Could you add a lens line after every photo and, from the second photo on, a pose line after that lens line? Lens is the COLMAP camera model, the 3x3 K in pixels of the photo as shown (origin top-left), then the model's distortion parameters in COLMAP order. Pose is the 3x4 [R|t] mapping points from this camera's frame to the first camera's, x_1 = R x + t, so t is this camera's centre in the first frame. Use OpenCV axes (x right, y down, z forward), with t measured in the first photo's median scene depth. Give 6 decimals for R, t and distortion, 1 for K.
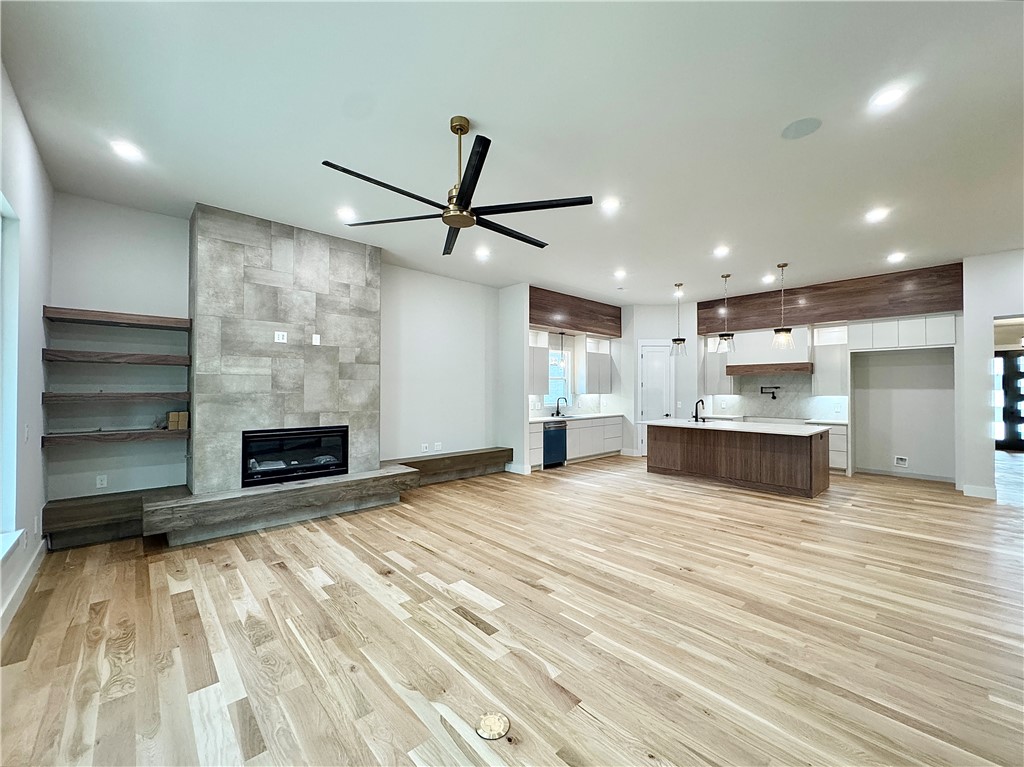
lens RADIAL K [[410.2, 0, 506.2], [0, 410.2, 383.1], [0, 0, 1]] dist [-0.004003, 0.000717]
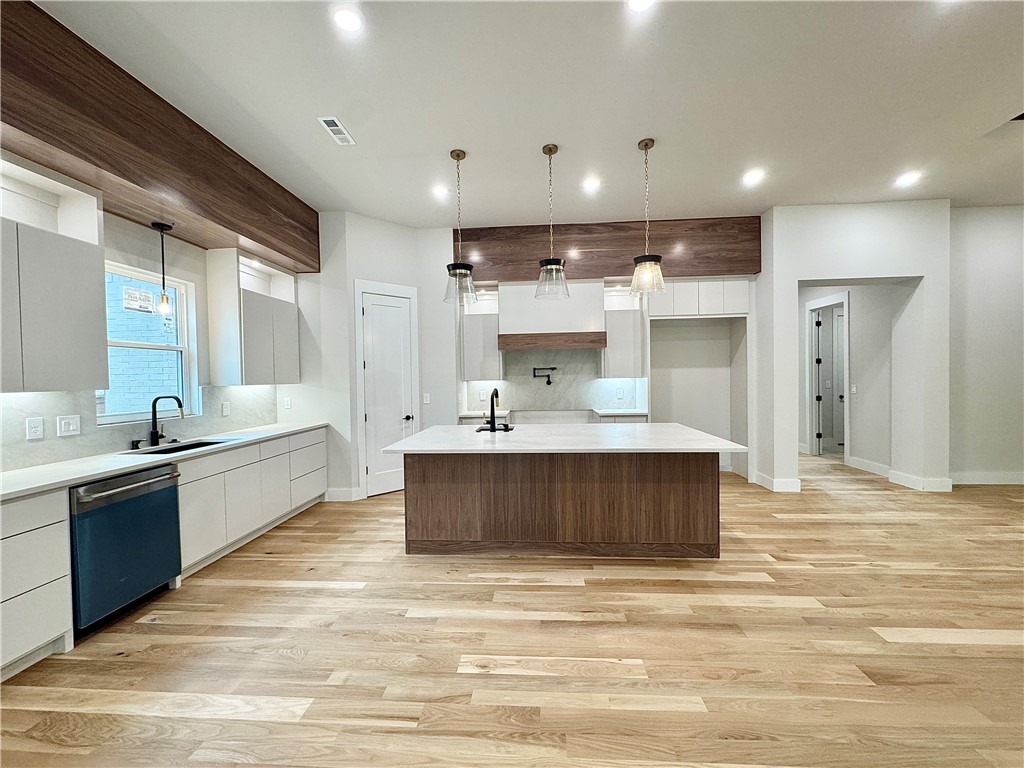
lens RADIAL K [[410.2, 0, 514.0], [0, 410.2, 385.1], [0, 0, 1]] dist [-0.004003, 0.000717]
pose [[0.713974, -0.028208, 0.699604, 0.178831], [0.009023, 0.999476, 0.031091, 0.028777], [-0.700114, -0.015886, 0.713854, 0.893776]]
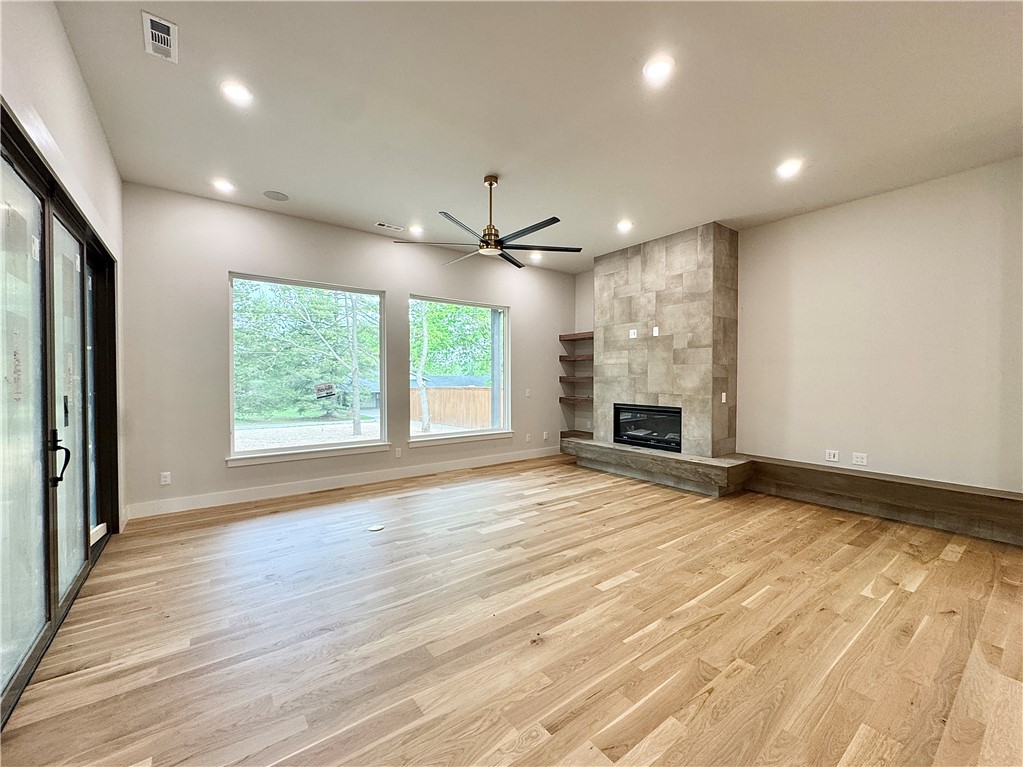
lens RADIAL K [[409.8, 0, 512.7], [0, 409.8, 381.9], [0, 0, 1]] dist [-0.004003, 0.000717]
pose [[-0.083081, 0.009551, -0.996497, 0.744704], [0.016433, 0.999831, 0.008213, 0.021939], [0.996407, -0.015693, -0.083224, 0.693190]]
